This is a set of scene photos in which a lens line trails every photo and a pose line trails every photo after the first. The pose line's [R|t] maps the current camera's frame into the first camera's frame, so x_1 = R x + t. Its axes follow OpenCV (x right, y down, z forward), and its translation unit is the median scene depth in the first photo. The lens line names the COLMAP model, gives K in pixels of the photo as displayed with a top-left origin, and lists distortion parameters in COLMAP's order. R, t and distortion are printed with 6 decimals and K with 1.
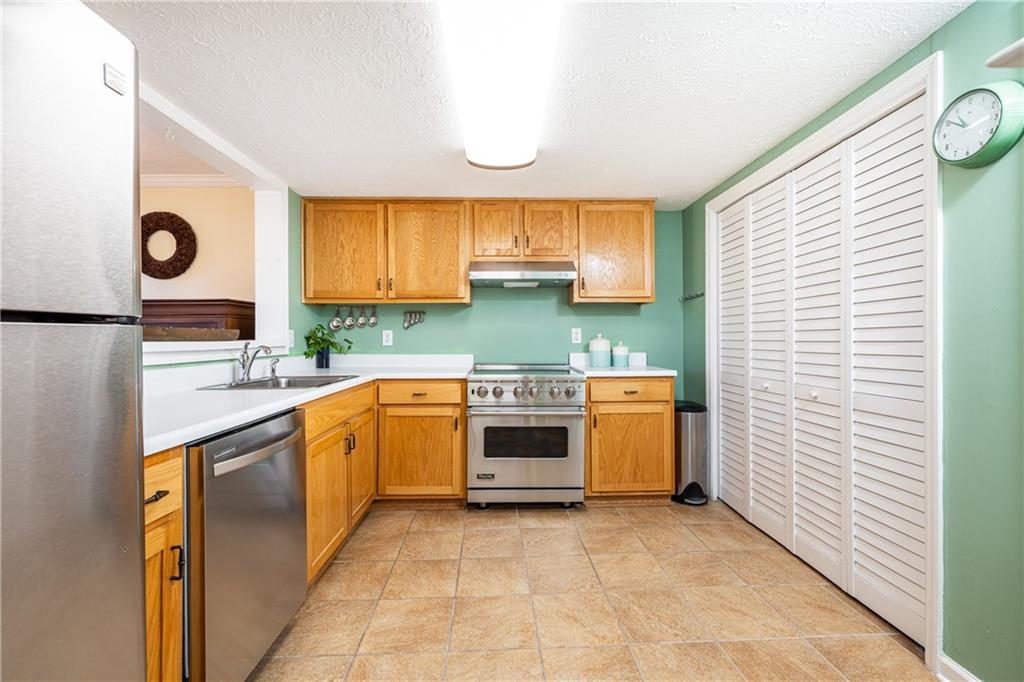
lens RADIAL K [[431.6, 0, 512.0], [0, 431.6, 341.0], [0, 0, 1]] dist [-0.000132, -0.000119]
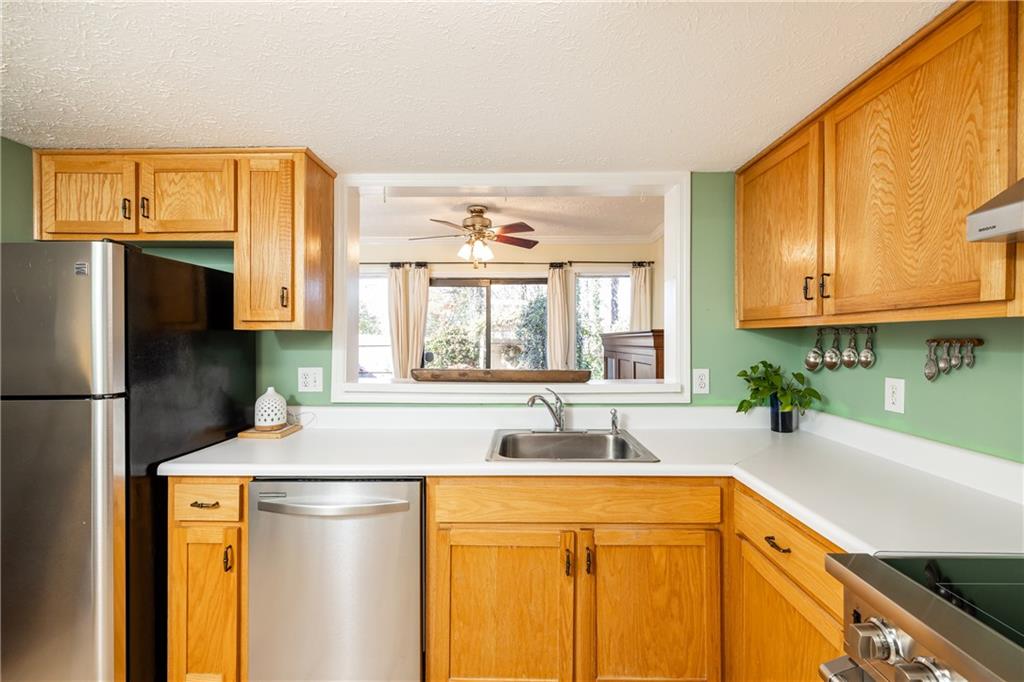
lens RADIAL K [[431.6, 0, 512.0], [0, 431.6, 341.0], [0, 0, 1]] dist [-0.000132, -0.000119]
pose [[-0.036034, 0.011543, -0.999284, 0.188106], [-0.006559, 0.999909, 0.011786, -0.070342], [0.999329, 0.006979, -0.035955, 0.637870]]
